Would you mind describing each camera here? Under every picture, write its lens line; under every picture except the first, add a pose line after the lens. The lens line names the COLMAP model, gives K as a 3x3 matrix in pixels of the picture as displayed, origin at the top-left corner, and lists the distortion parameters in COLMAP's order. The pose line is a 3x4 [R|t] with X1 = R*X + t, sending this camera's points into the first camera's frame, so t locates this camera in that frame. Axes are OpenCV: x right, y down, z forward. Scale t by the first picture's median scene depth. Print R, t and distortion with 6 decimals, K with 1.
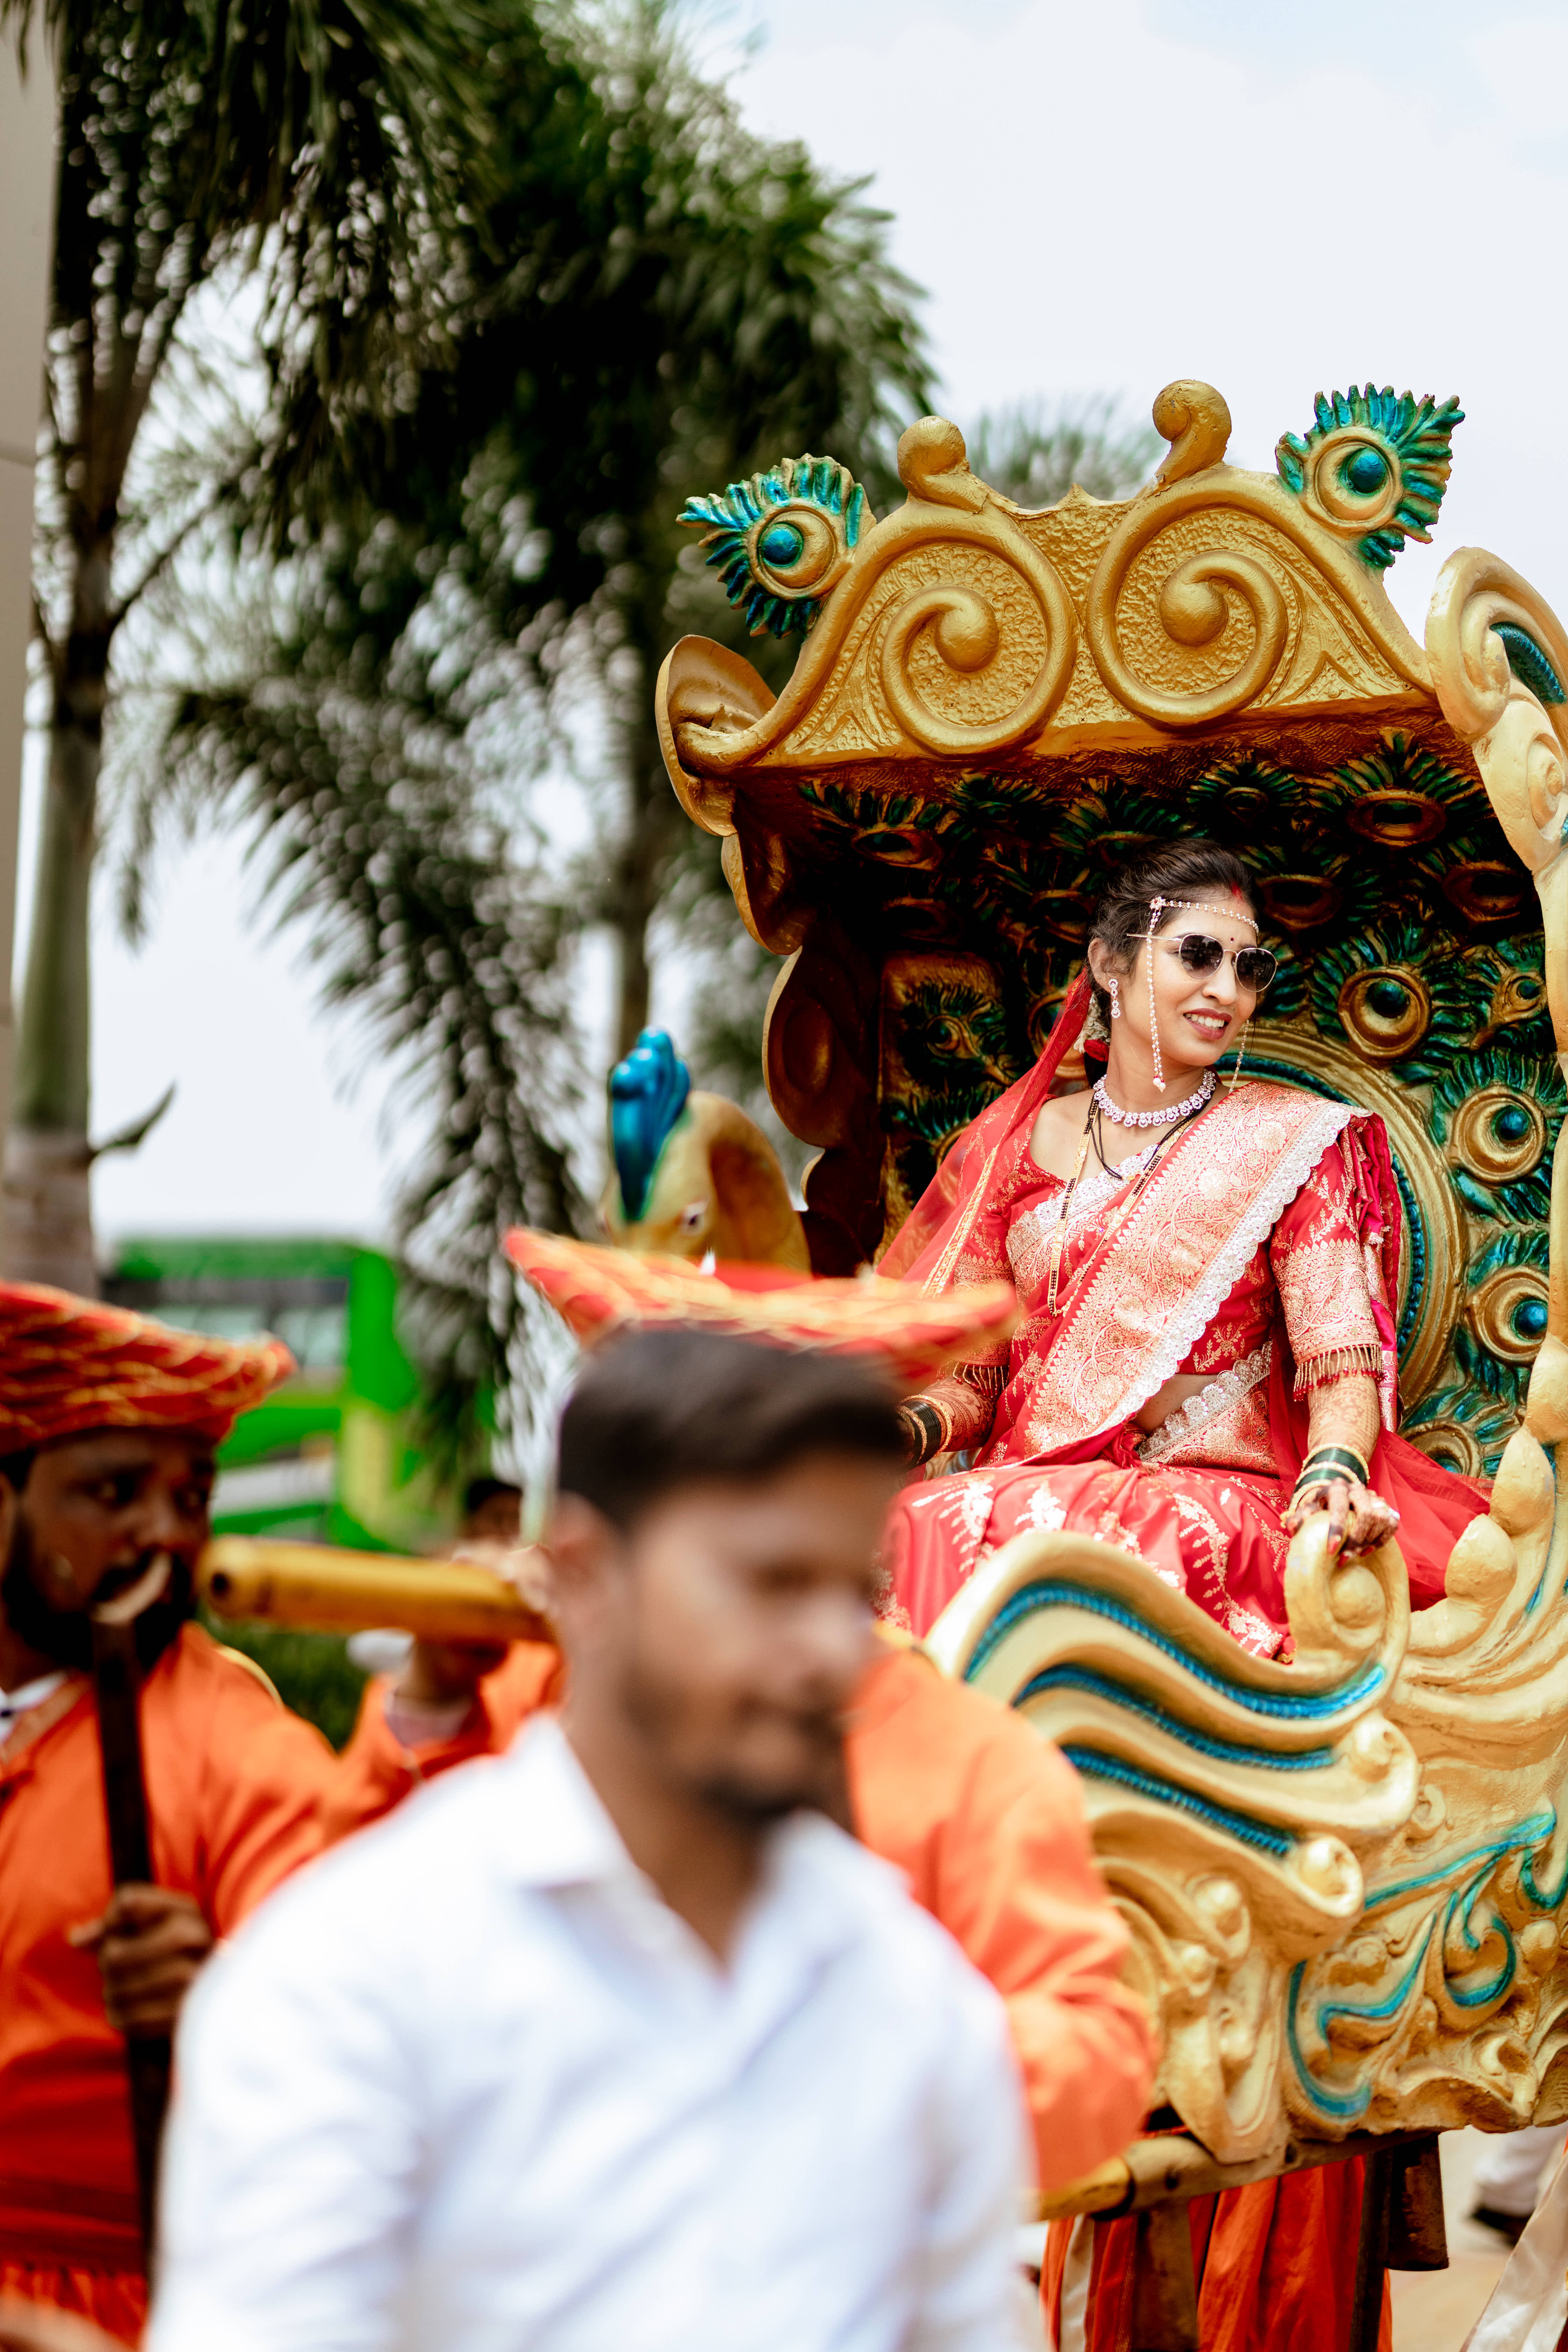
lens RADIAL K [[5669.4, 0, 869.4], [0, 5669.4, 1158.3], [0, 0, 1]] dist [0.063438, 0.000000]
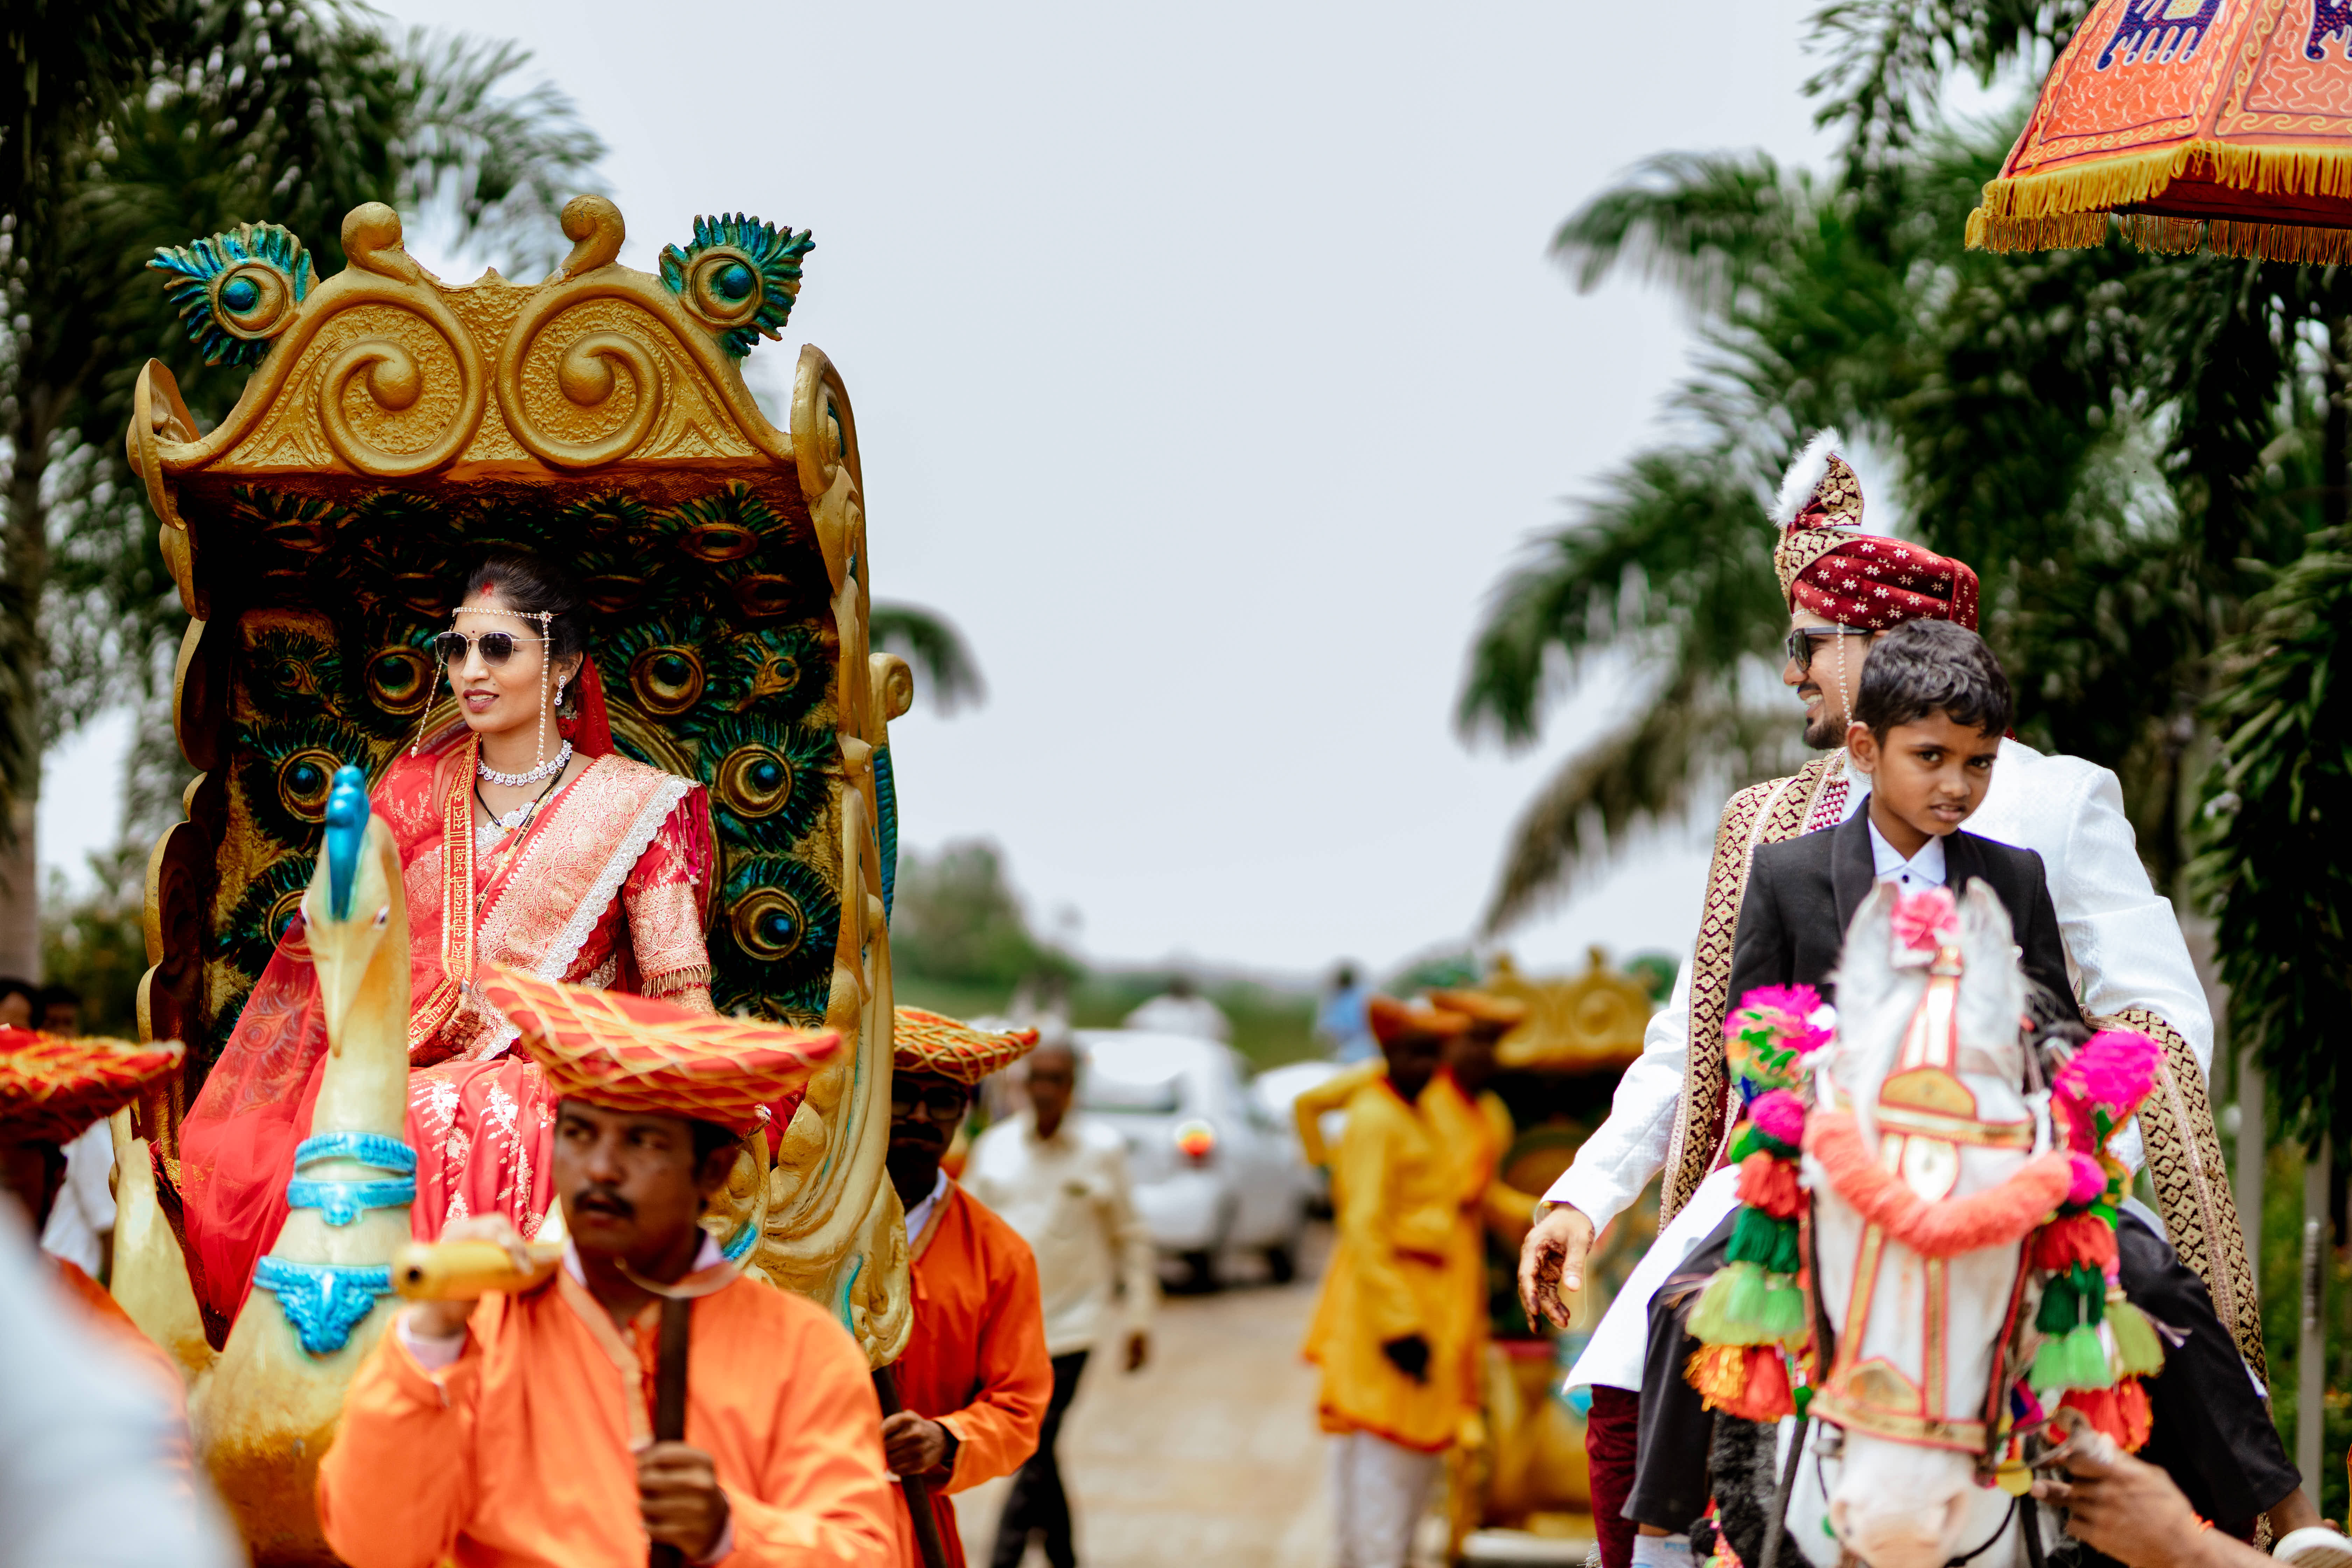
lens RADIAL K [[5669.4, 0, 1172.9], [0, 5669.4, 781.5], [0, 0, 1]] dist [0.063438, 0.000000]
pose [[0.927634, 0.026005, 0.372583, -0.283211], [-0.051936, 0.996863, 0.059730, -0.087310], [-0.369861, -0.074758, 0.926075, -0.217375]]
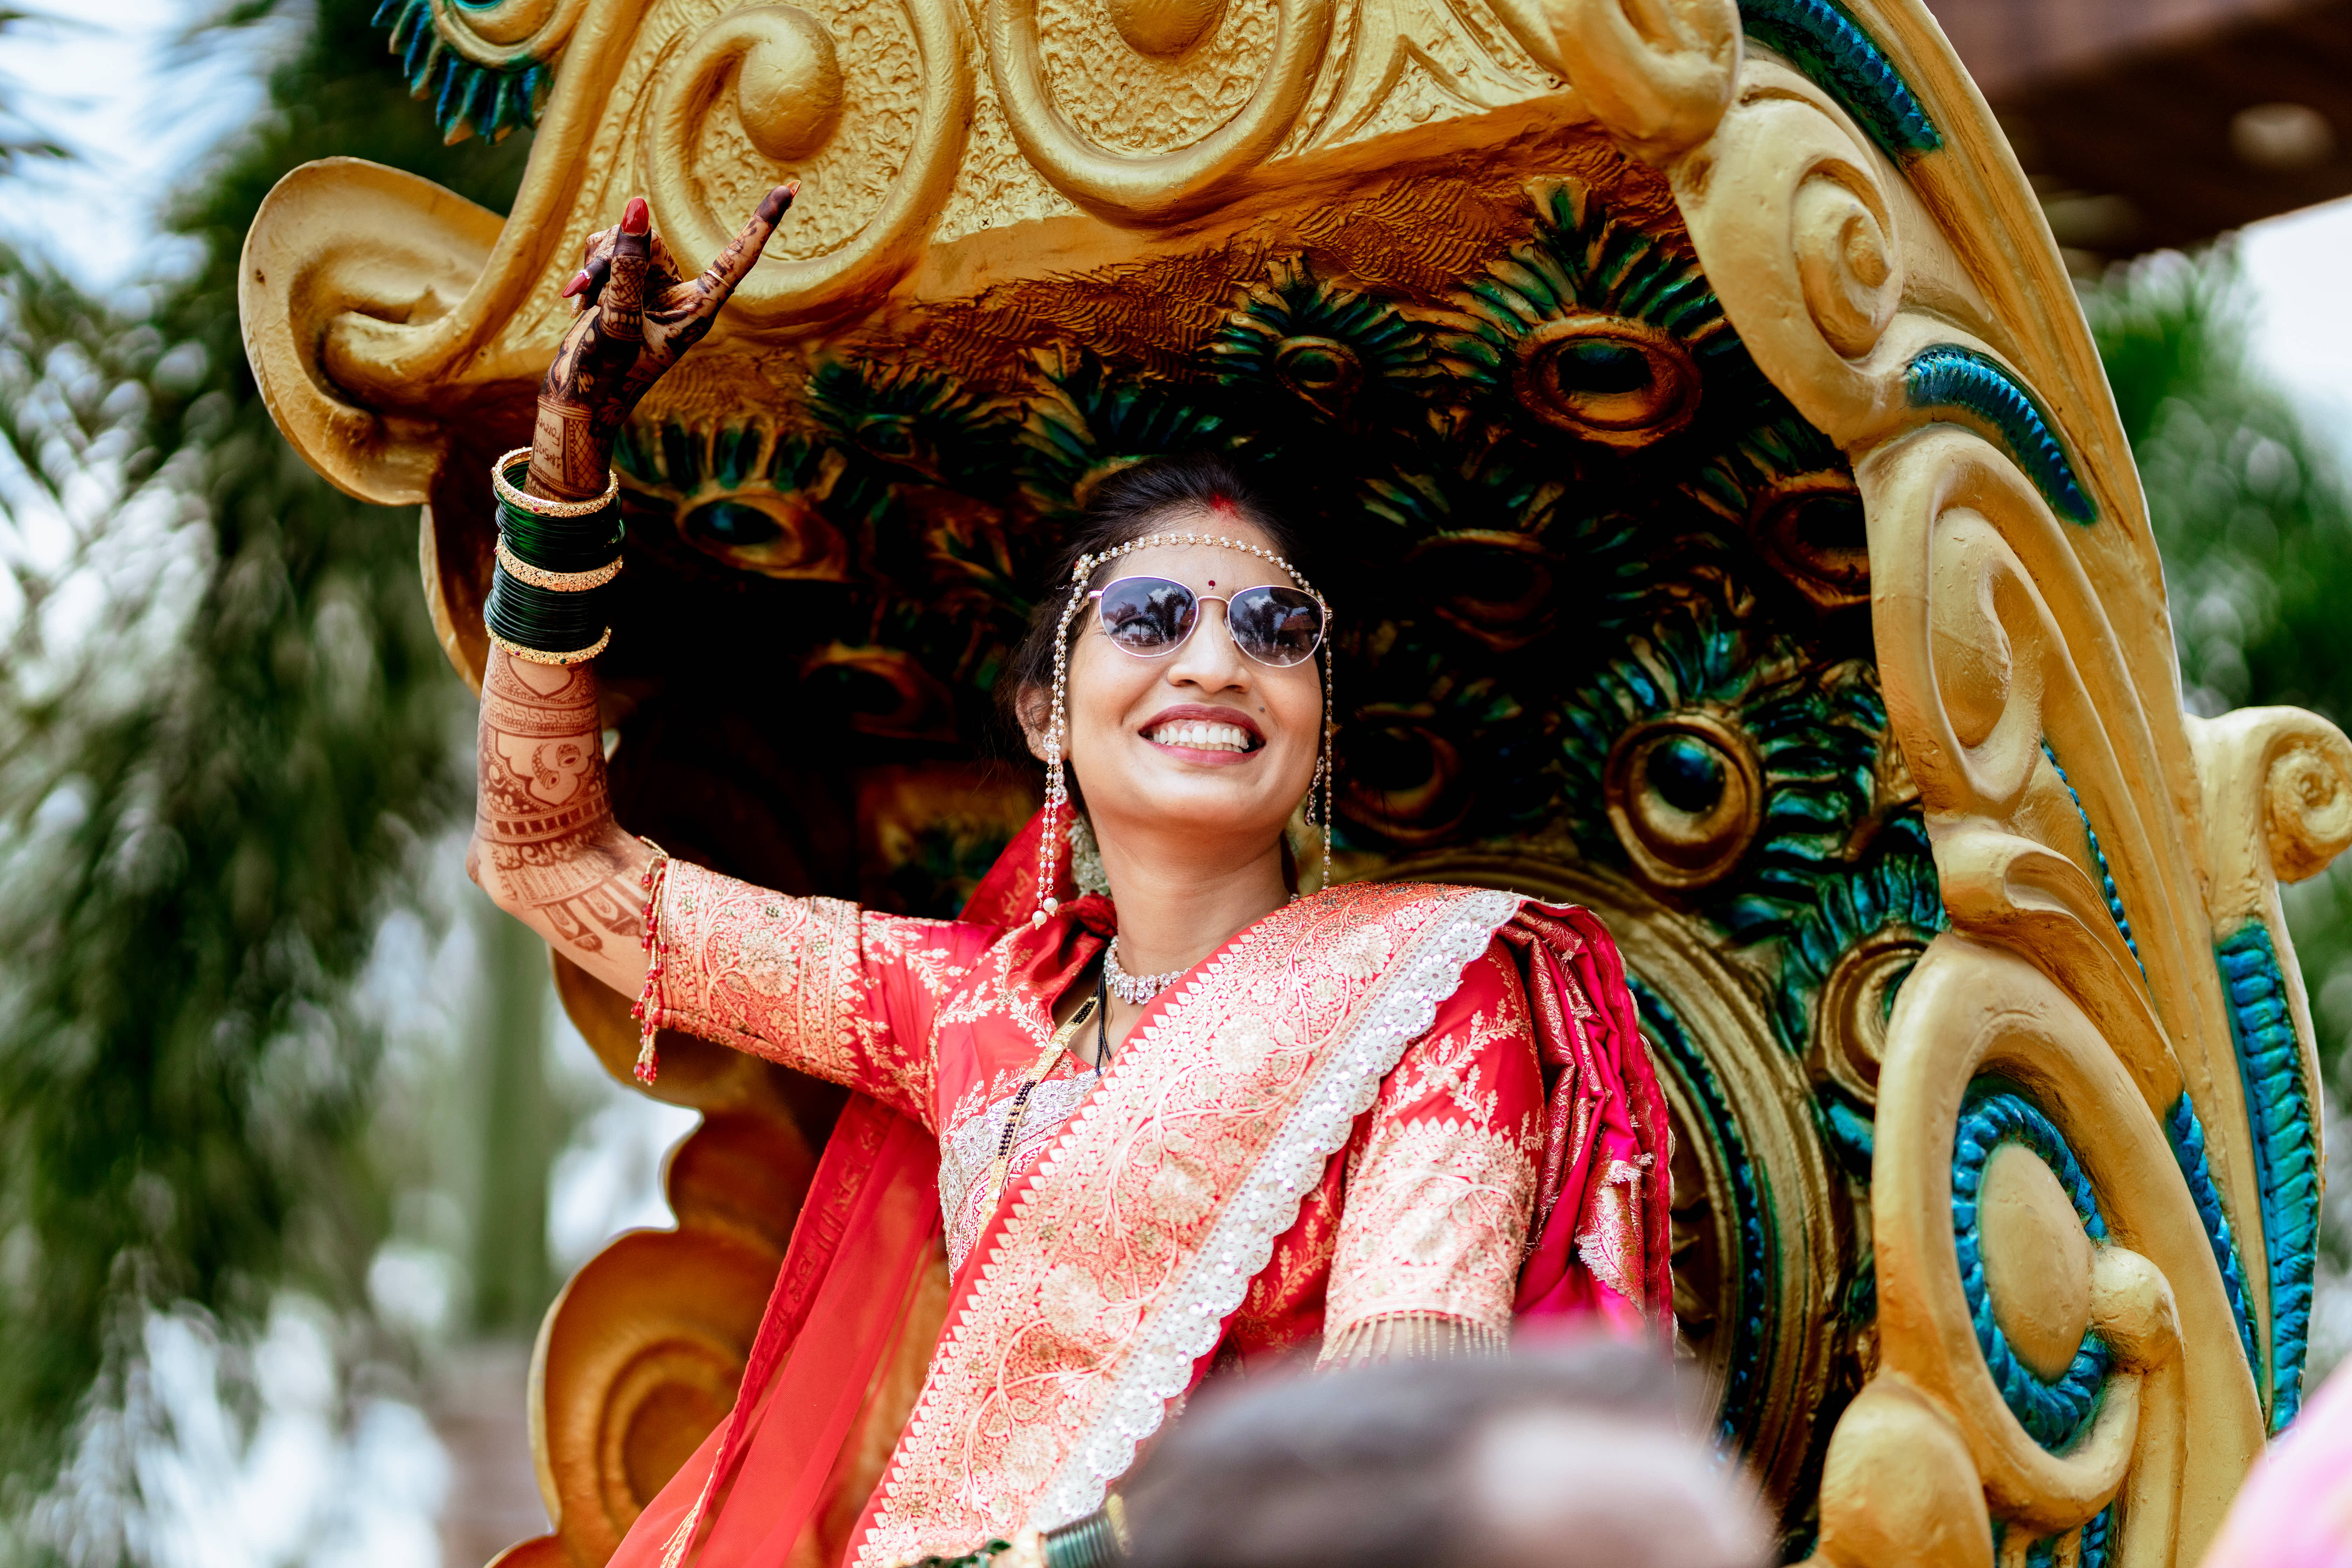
lens RADIAL K [[5669.4, 0, 1173.5], [0, 5669.4, 785.4], [0, 0, 1]] dist [0.063438, 0.000000]
pose [[0.979986, -0.047329, -0.193360, 0.151066], [0.020232, 0.989976, -0.139776, 0.046701], [0.198037, 0.133067, 0.971120, 0.496609]]
